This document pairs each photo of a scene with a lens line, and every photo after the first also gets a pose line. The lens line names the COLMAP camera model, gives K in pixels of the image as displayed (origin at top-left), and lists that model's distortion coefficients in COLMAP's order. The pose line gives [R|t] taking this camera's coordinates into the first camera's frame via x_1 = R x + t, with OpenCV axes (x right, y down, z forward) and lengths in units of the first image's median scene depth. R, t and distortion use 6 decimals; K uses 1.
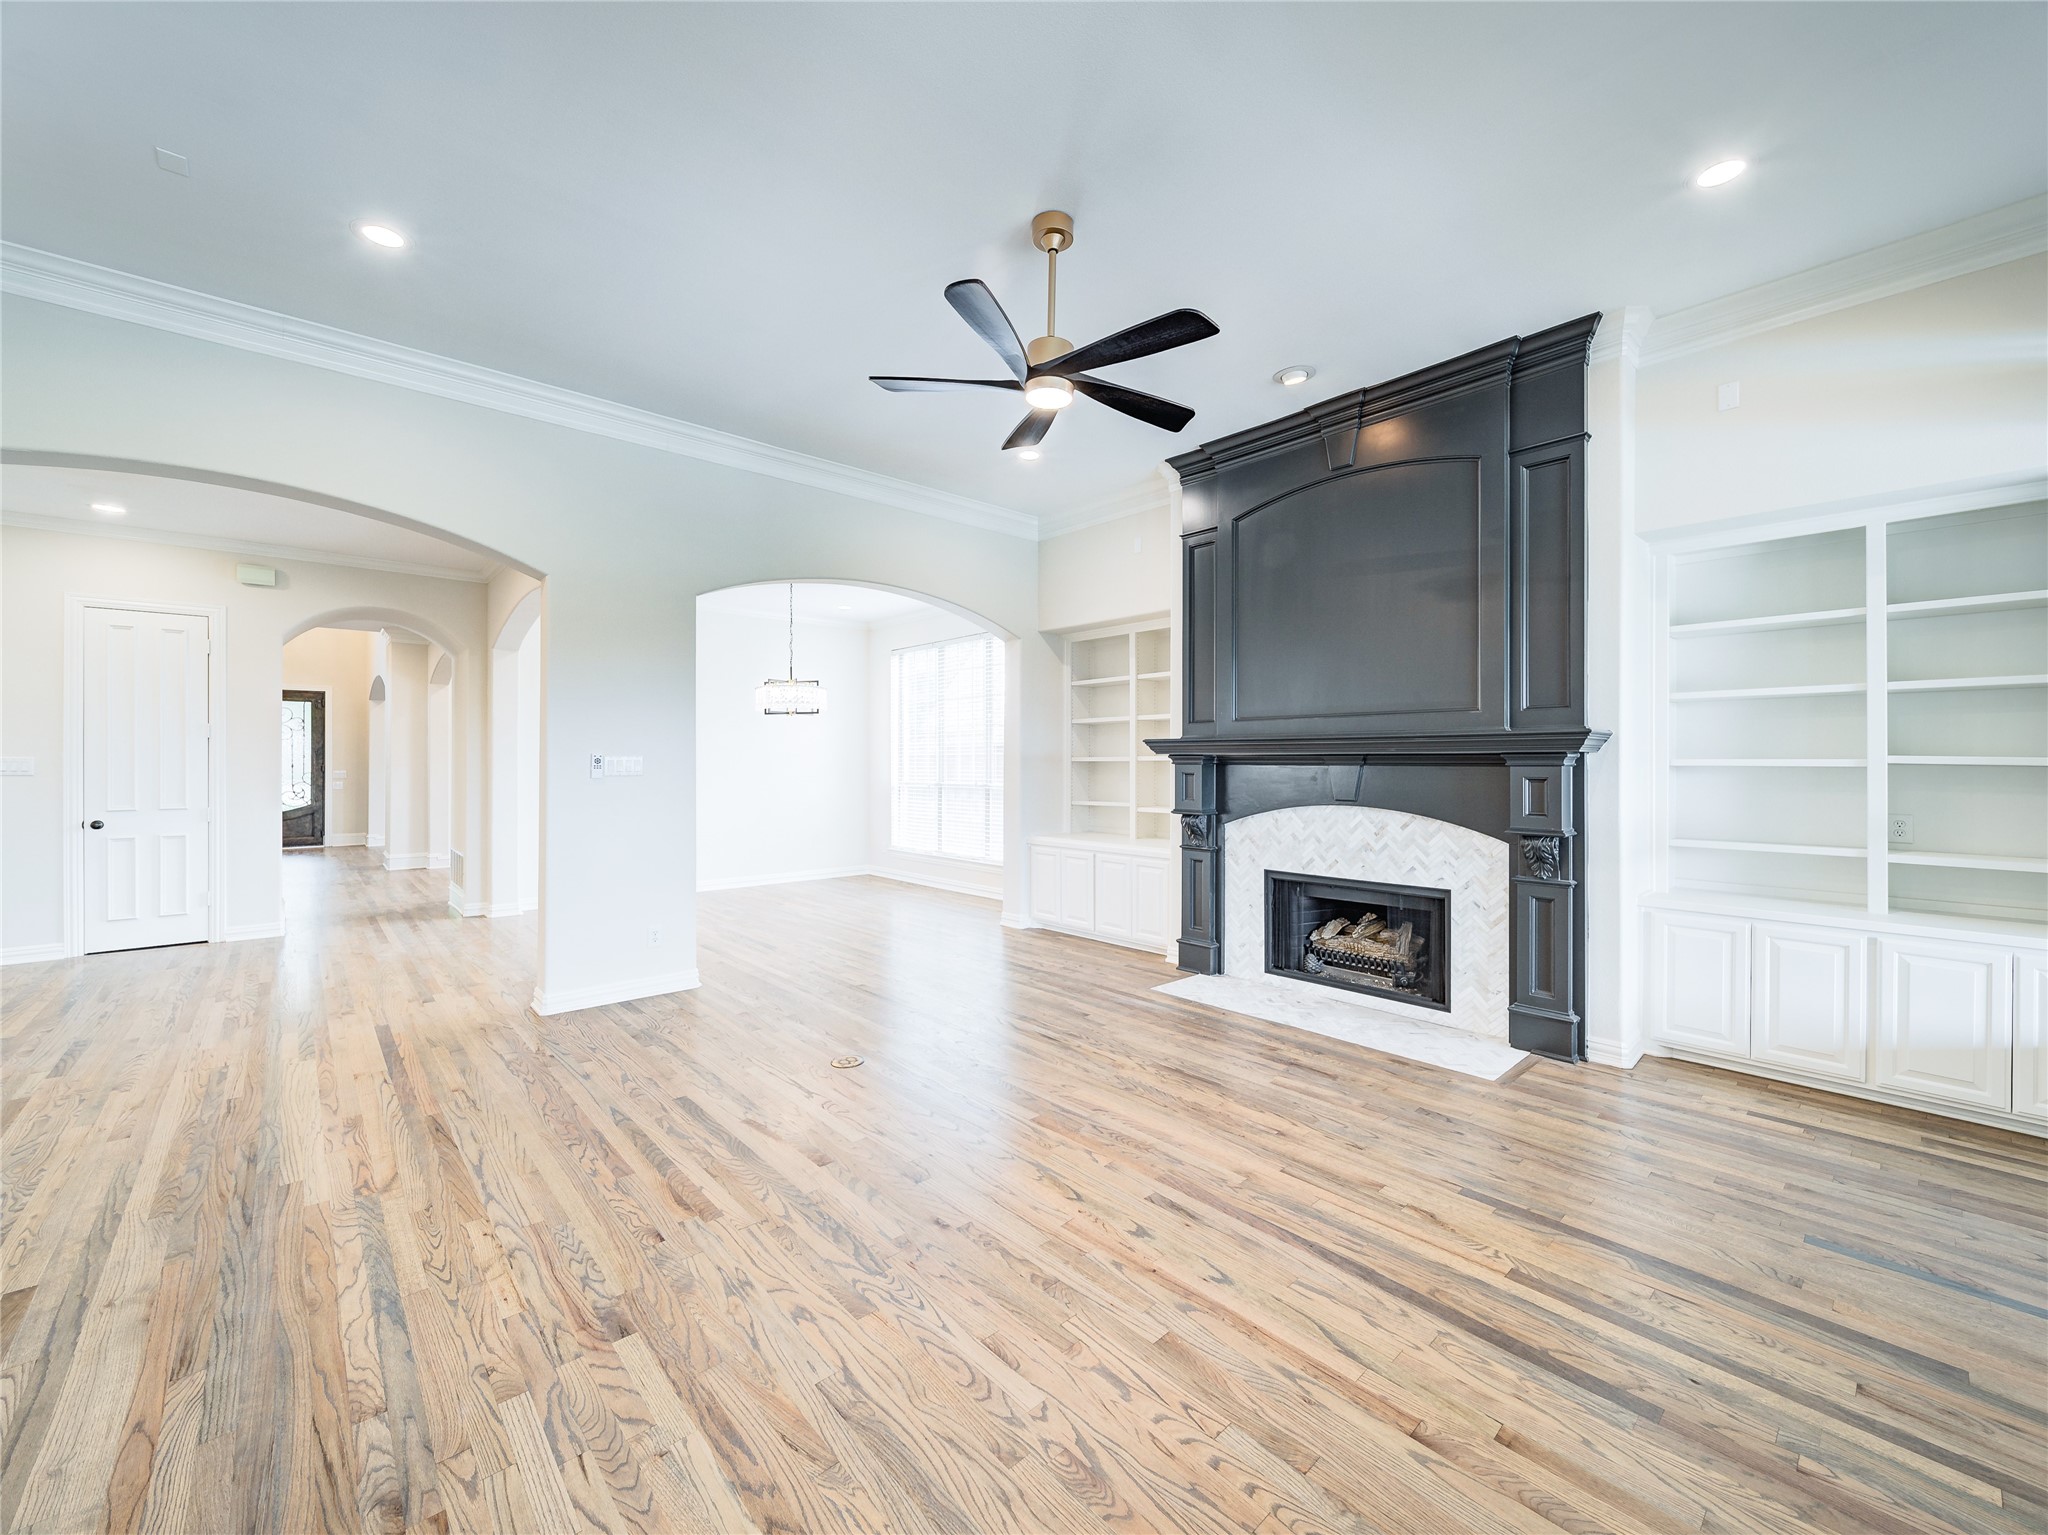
lens RADIAL K [[829.8, 0, 1017.8], [0, 829.8, 757.9], [0, 0, 1]] dist [0.001565, -0.000448]
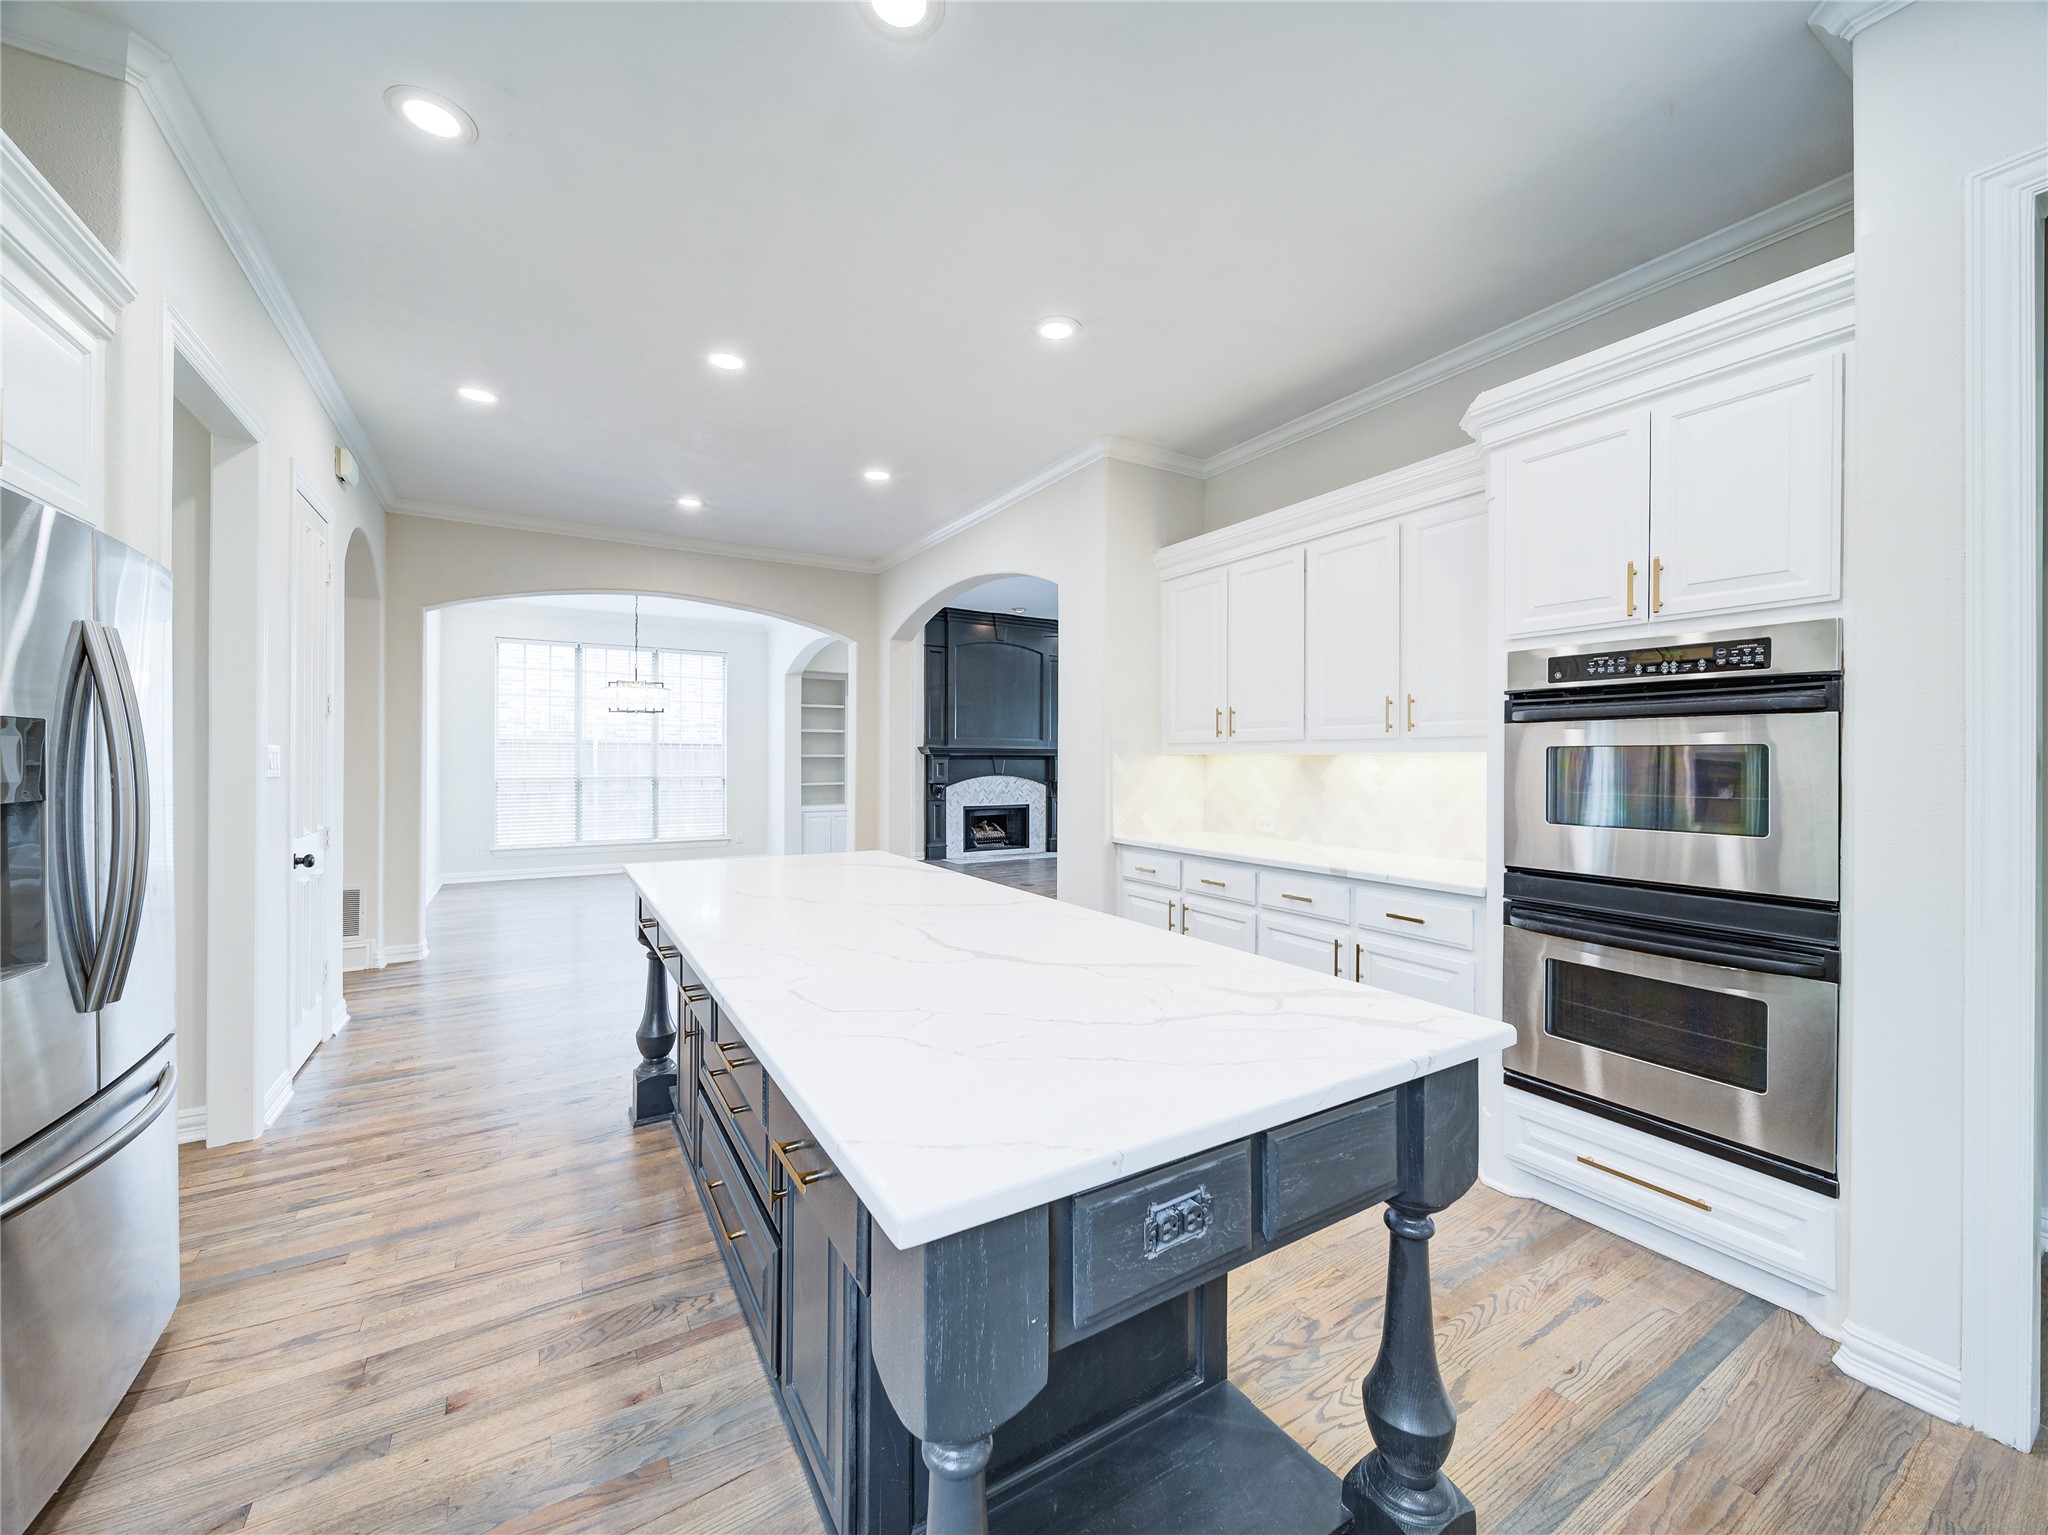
lens RADIAL K [[829.8, 0, 1017.8], [0, 829.8, 757.9], [0, 0, 1]] dist [0.001565, -0.000448]
pose [[0.156896, 0.002725, 0.987611, -2.811764], [-0.008165, 0.999966, -0.001462, 0.008164], [-0.987581, -0.007834, 0.156913, 0.747017]]
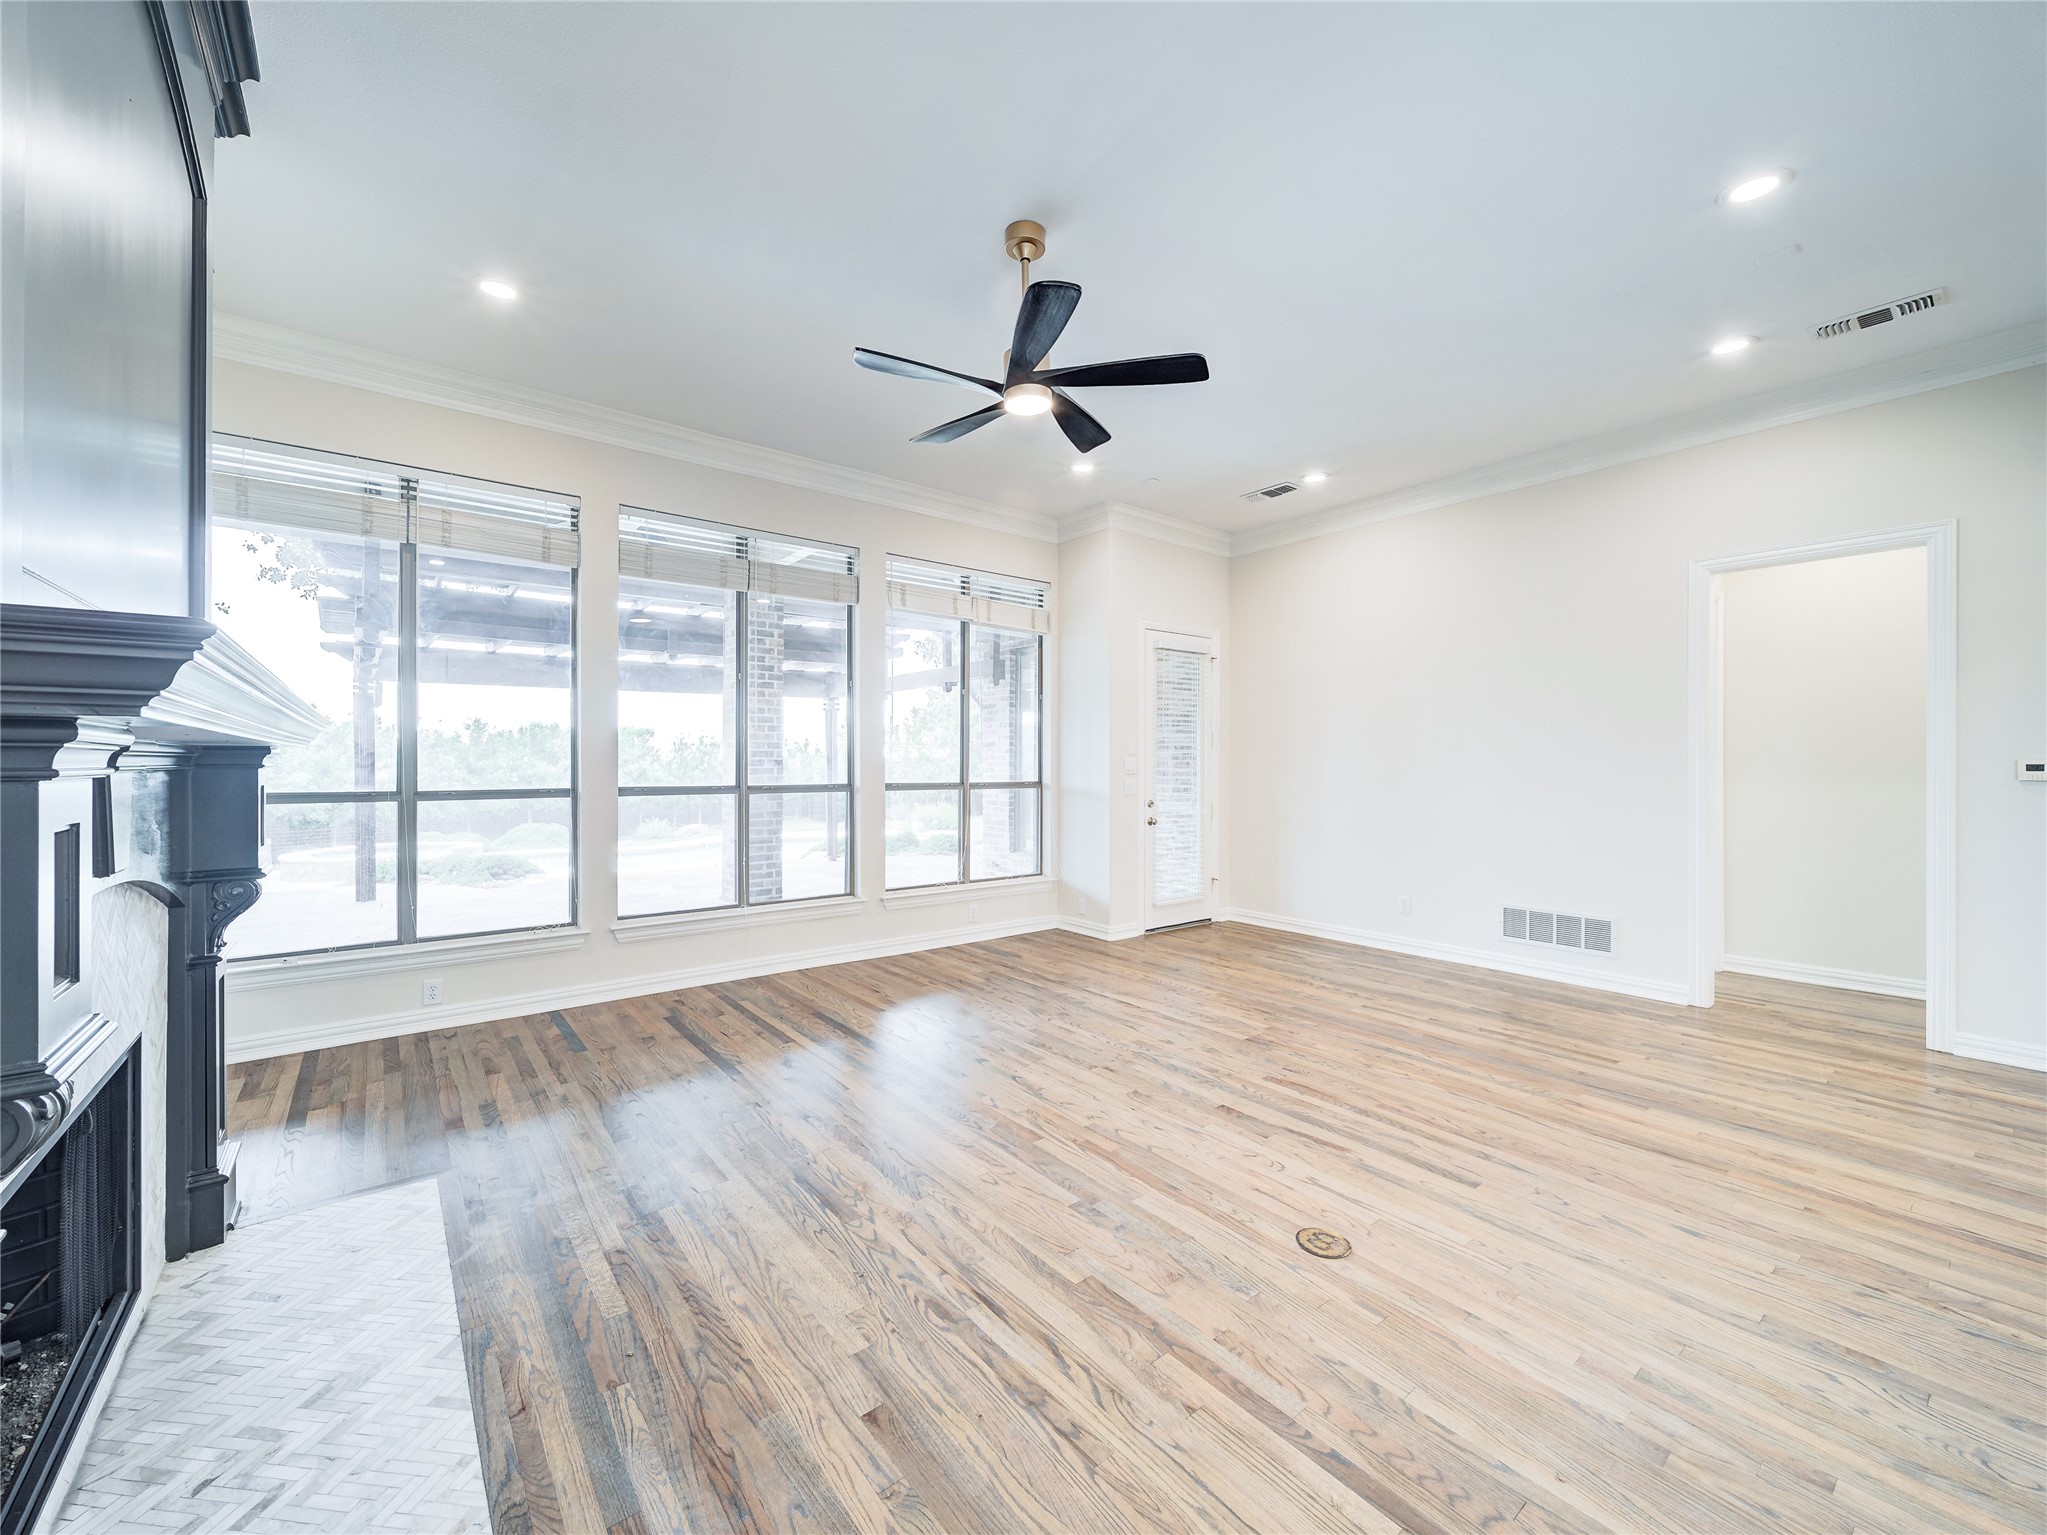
lens RADIAL K [[827.2, 0, 1050.4], [0, 827.2, 762.9], [0, 0, 1]] dist [0.002388, 0.000234]
pose [[-0.999777, -0.003459, 0.020817, -0.010907], [-0.003510, 0.999991, -0.002413, 0.004027], [-0.020808, -0.002485, -0.999780, 1.817574]]
